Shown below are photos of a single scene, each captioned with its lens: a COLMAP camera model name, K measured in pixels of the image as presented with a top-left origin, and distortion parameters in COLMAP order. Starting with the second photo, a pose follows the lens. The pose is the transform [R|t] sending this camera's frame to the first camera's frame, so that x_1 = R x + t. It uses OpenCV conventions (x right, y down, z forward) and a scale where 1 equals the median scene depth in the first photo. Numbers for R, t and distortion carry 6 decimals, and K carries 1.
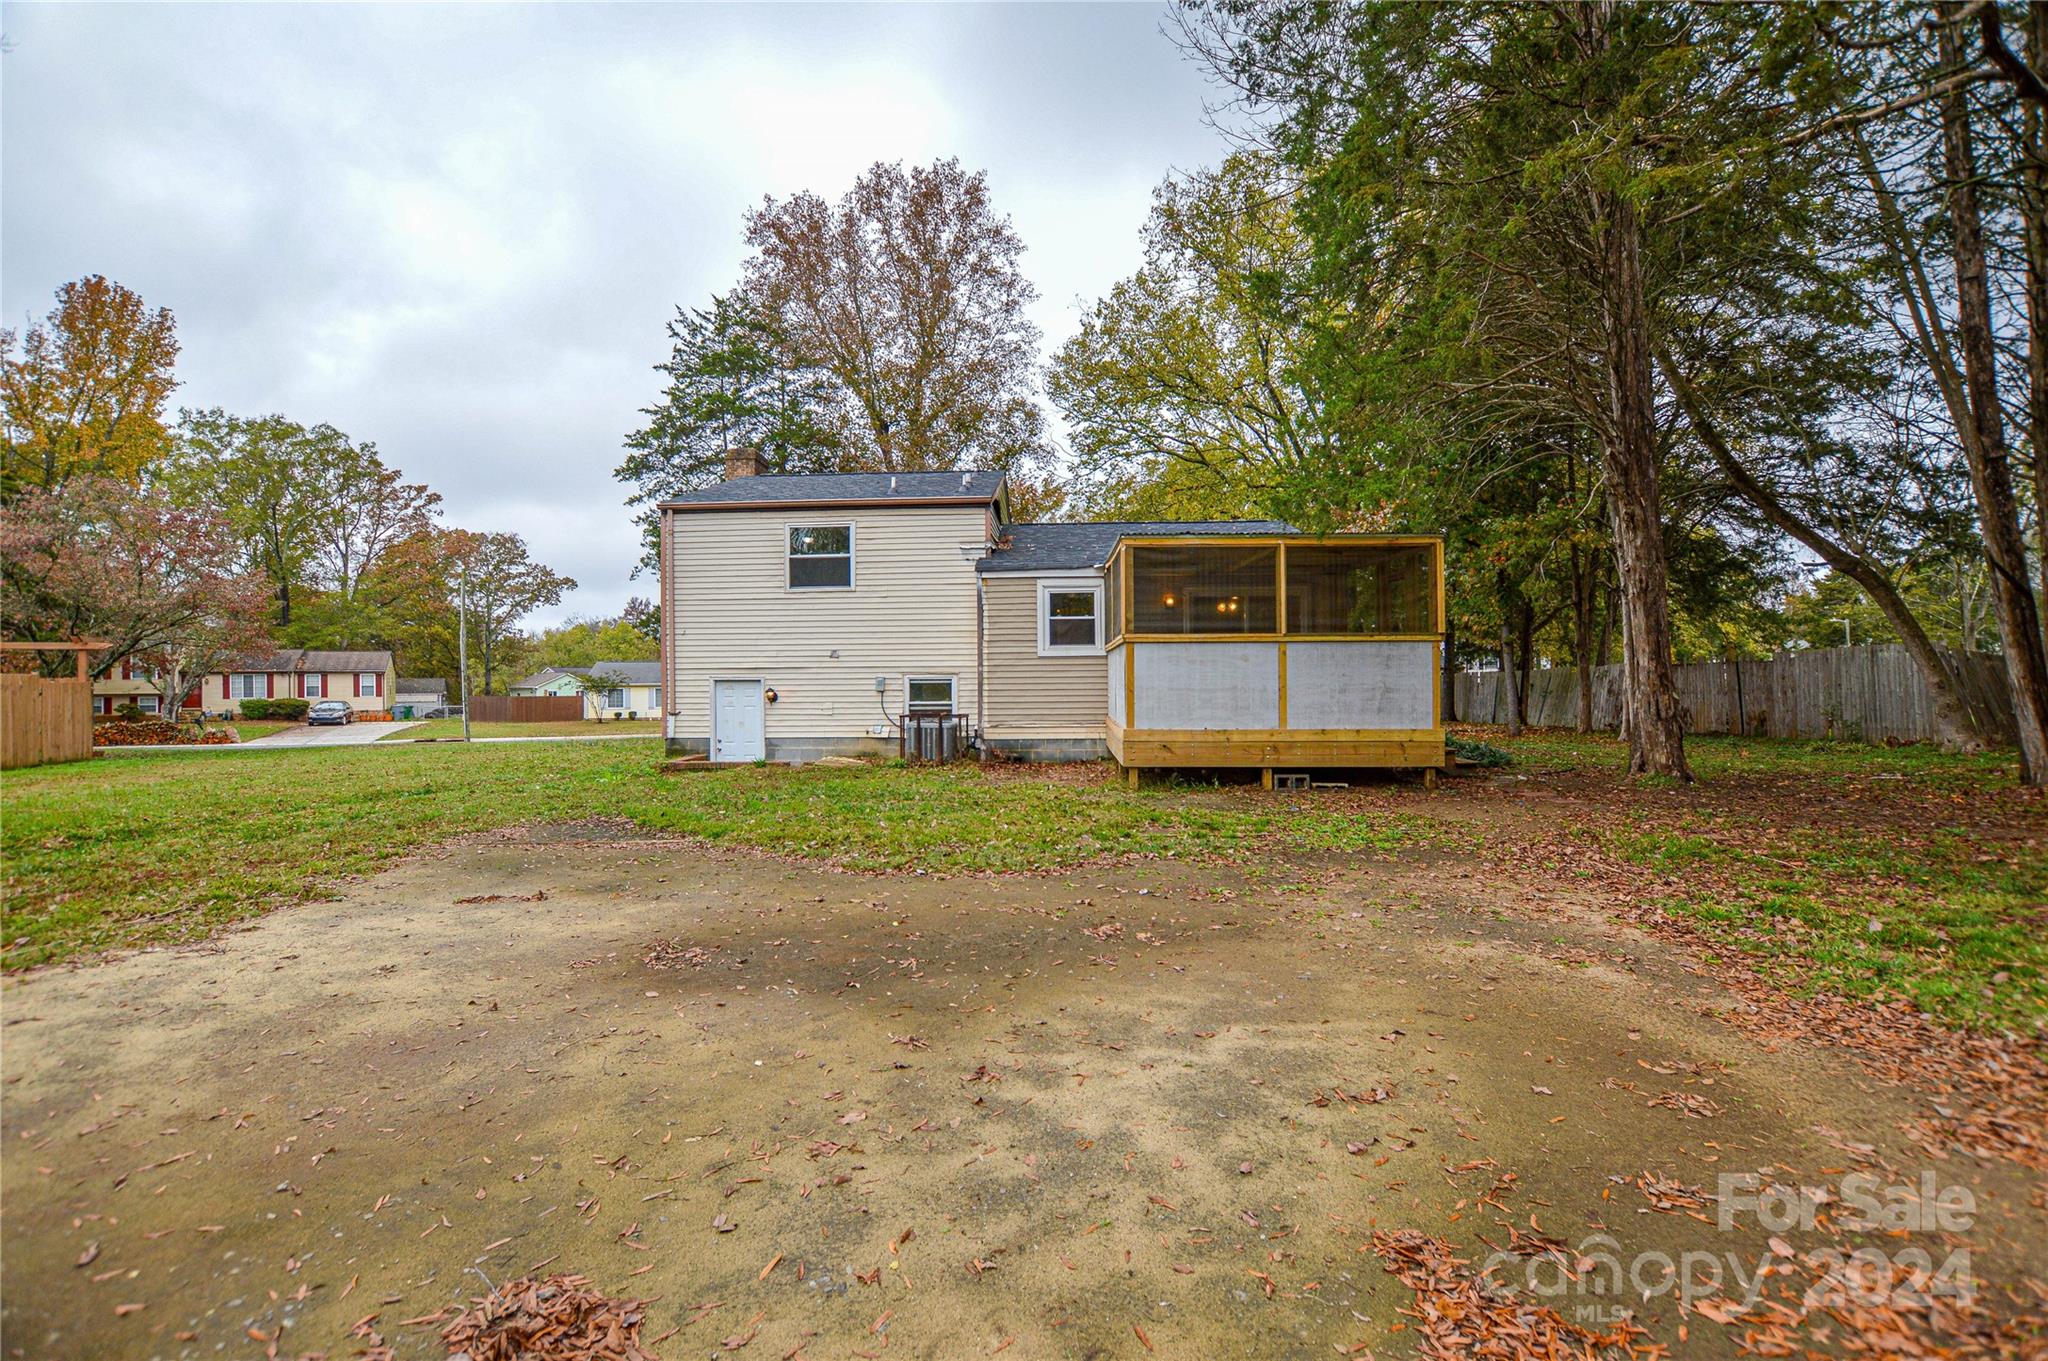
lens RADIAL K [[929.6, 0, 1015.2], [0, 929.6, 680.3], [0, 0, 1]] dist [-0.027488, 0.000075]
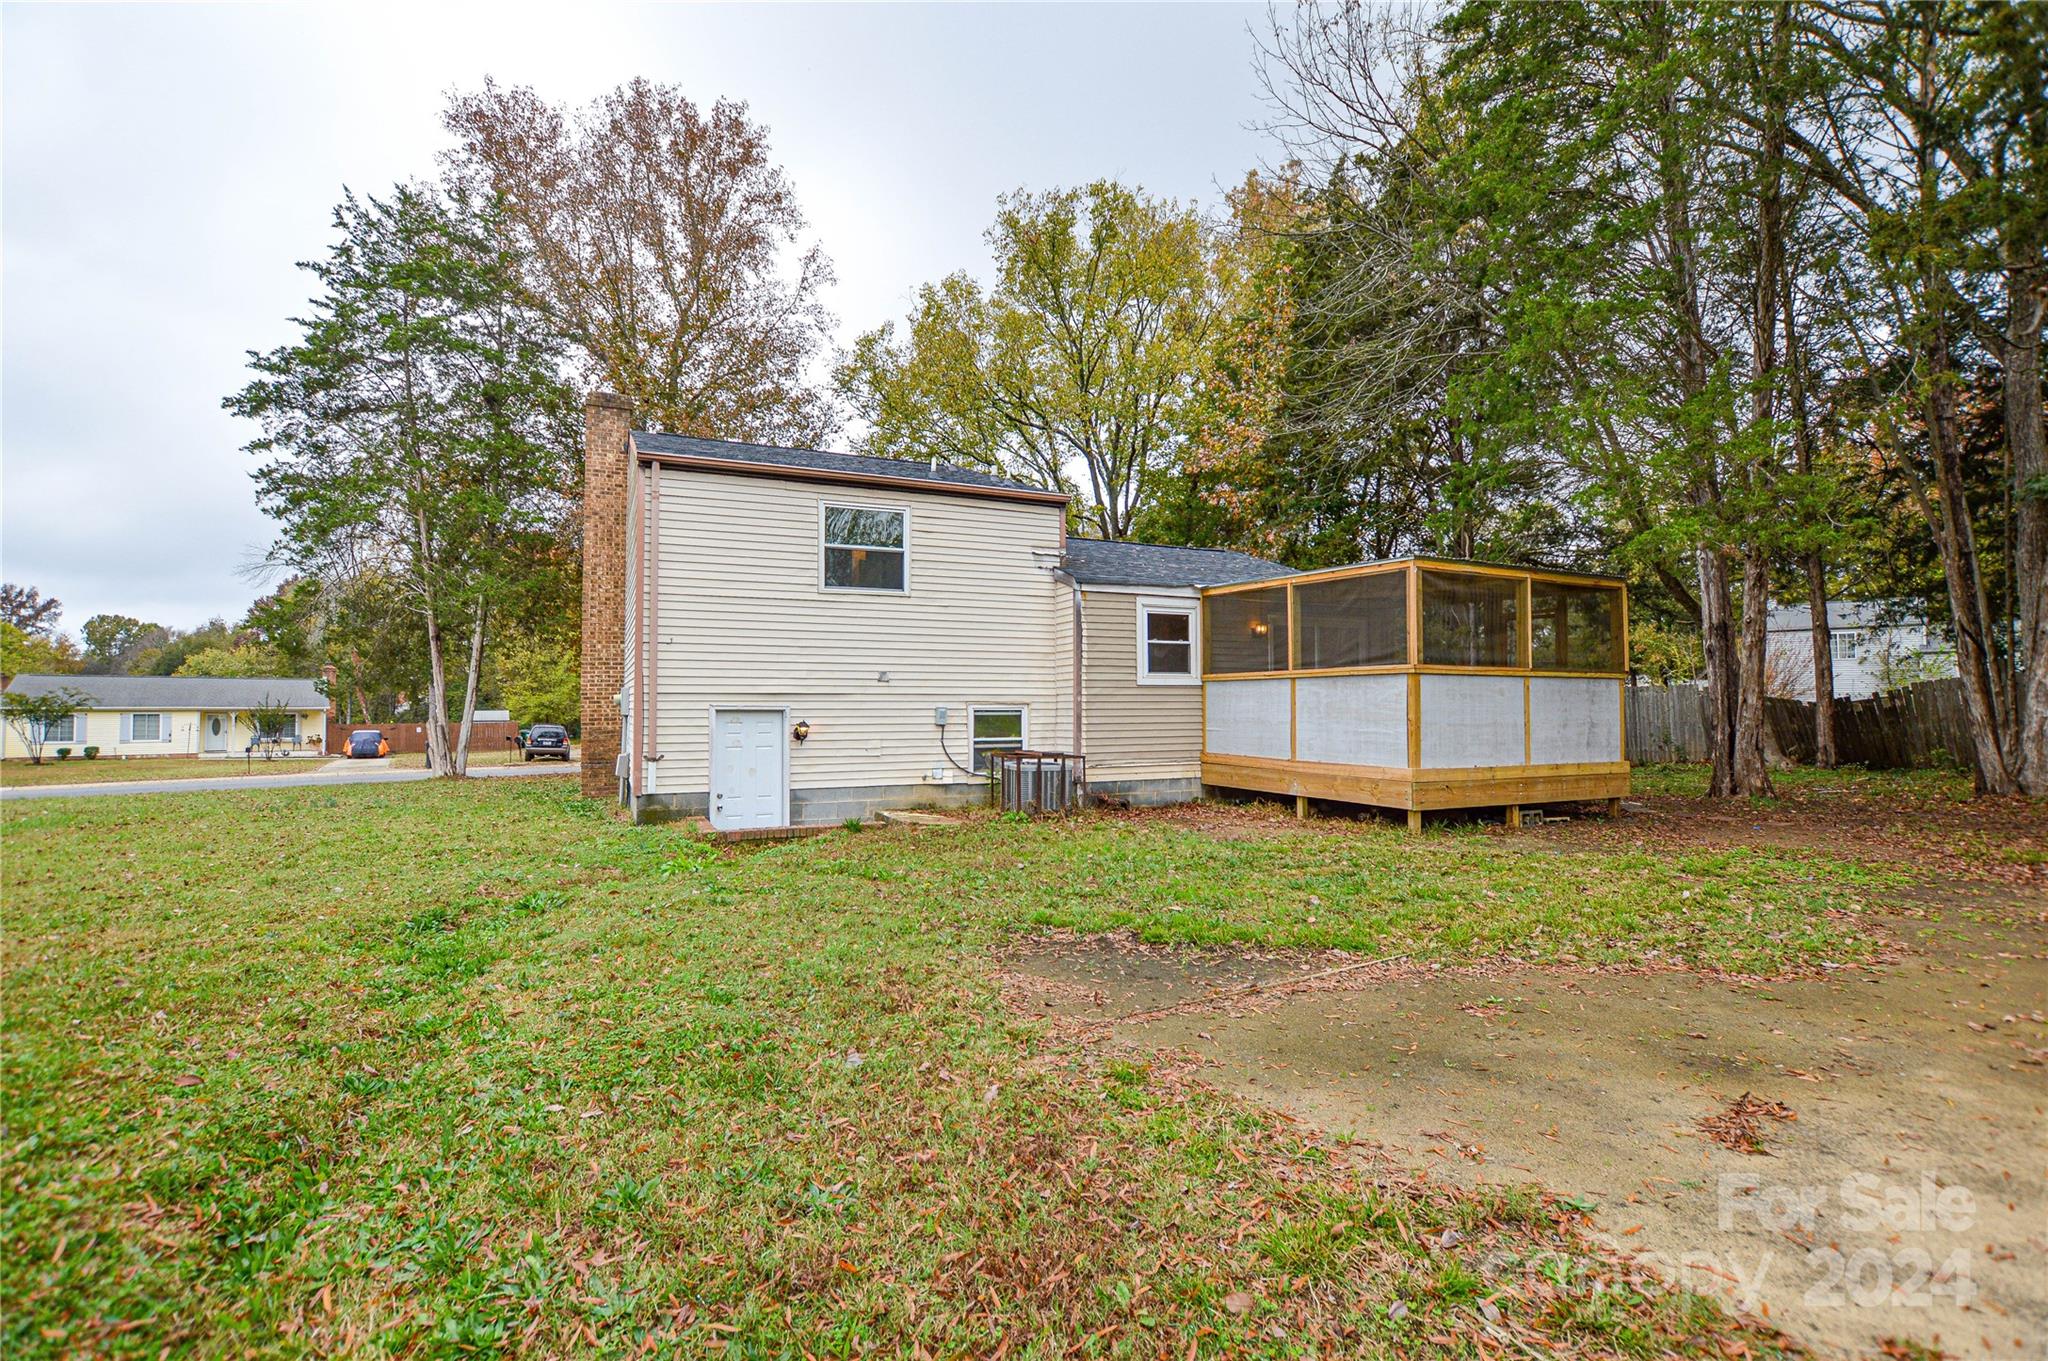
lens RADIAL K [[929.6, 0, 1020.9], [0, 929.6, 675.9], [0, 0, 1]] dist [-0.027488, 0.000075]
pose [[0.882948, 0.021561, 0.468975, -0.454372], [-0.006023, 0.999383, -0.034608, -0.003253], [-0.469432, 0.027733, 0.882533, 0.270398]]
